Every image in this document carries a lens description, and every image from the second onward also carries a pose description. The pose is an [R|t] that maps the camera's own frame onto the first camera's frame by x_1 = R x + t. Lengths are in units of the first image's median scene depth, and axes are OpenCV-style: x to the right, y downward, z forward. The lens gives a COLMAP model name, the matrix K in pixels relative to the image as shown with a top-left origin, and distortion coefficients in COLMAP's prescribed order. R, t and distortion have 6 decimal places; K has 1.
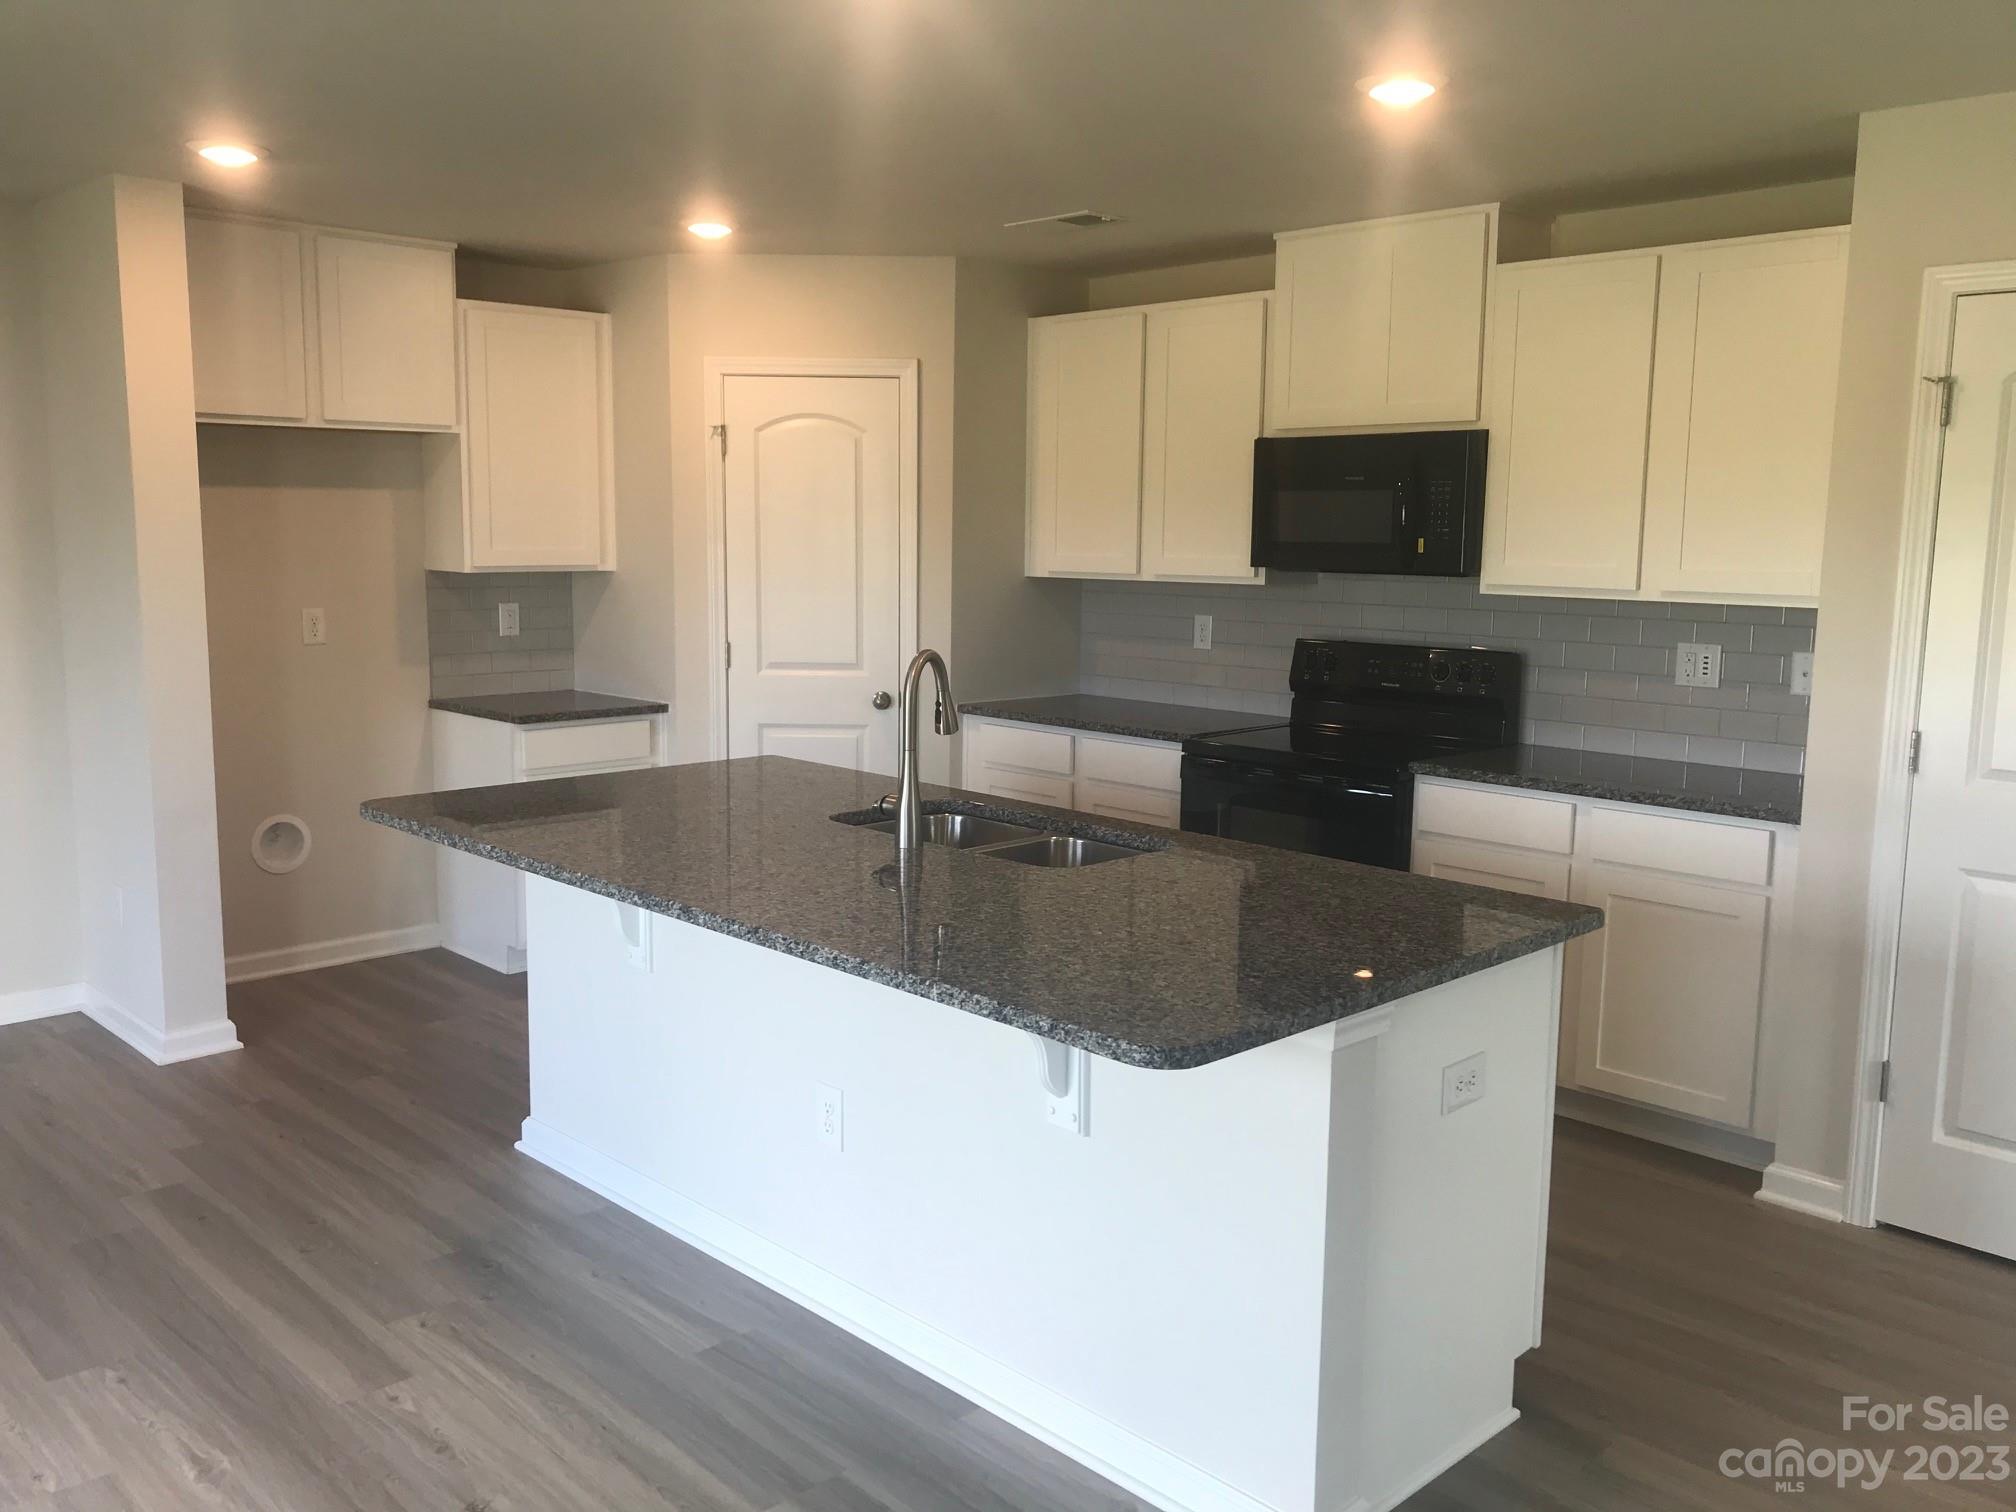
lens RADIAL K [[1668.4, 0, 1007.0], [0, 1668.4, 757.6], [0, 0, 1]] dist [0.013316, 0.007520]
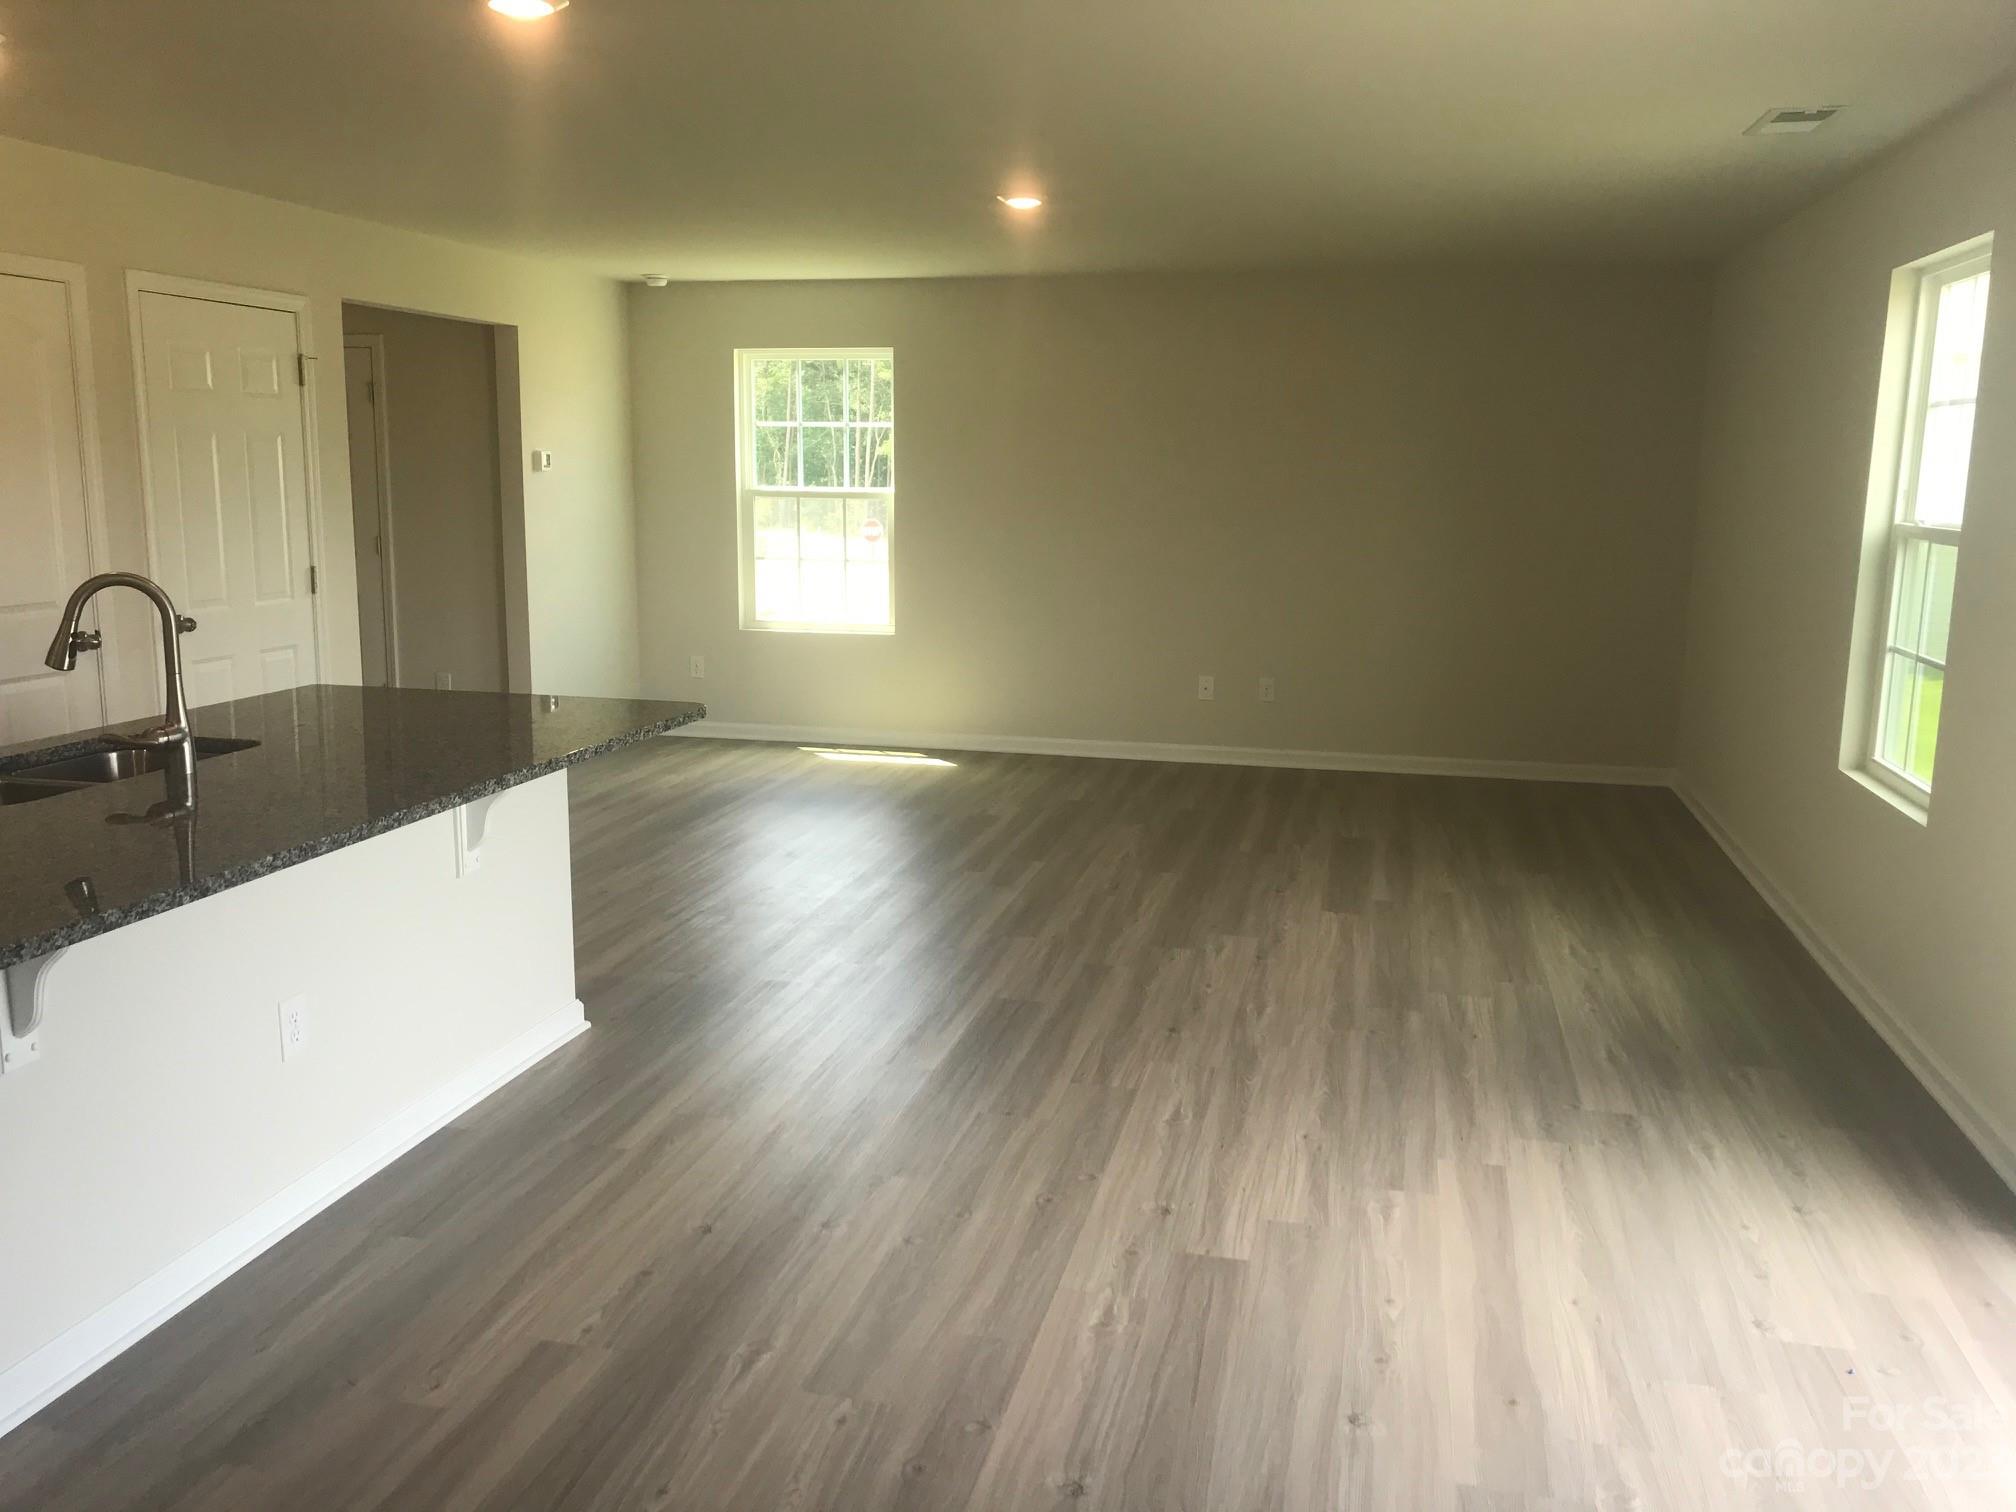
lens RADIAL K [[1668.4, 0, 1008.1], [0, 1668.4, 756.7], [0, 0, 1]] dist [0.013316, 0.007520]
pose [[-0.550731, -0.162143, 0.818782, -1.276390], [0.094100, 0.962636, 0.253924, -0.178953], [-0.829361, 0.216891, -0.514896, 1.240191]]
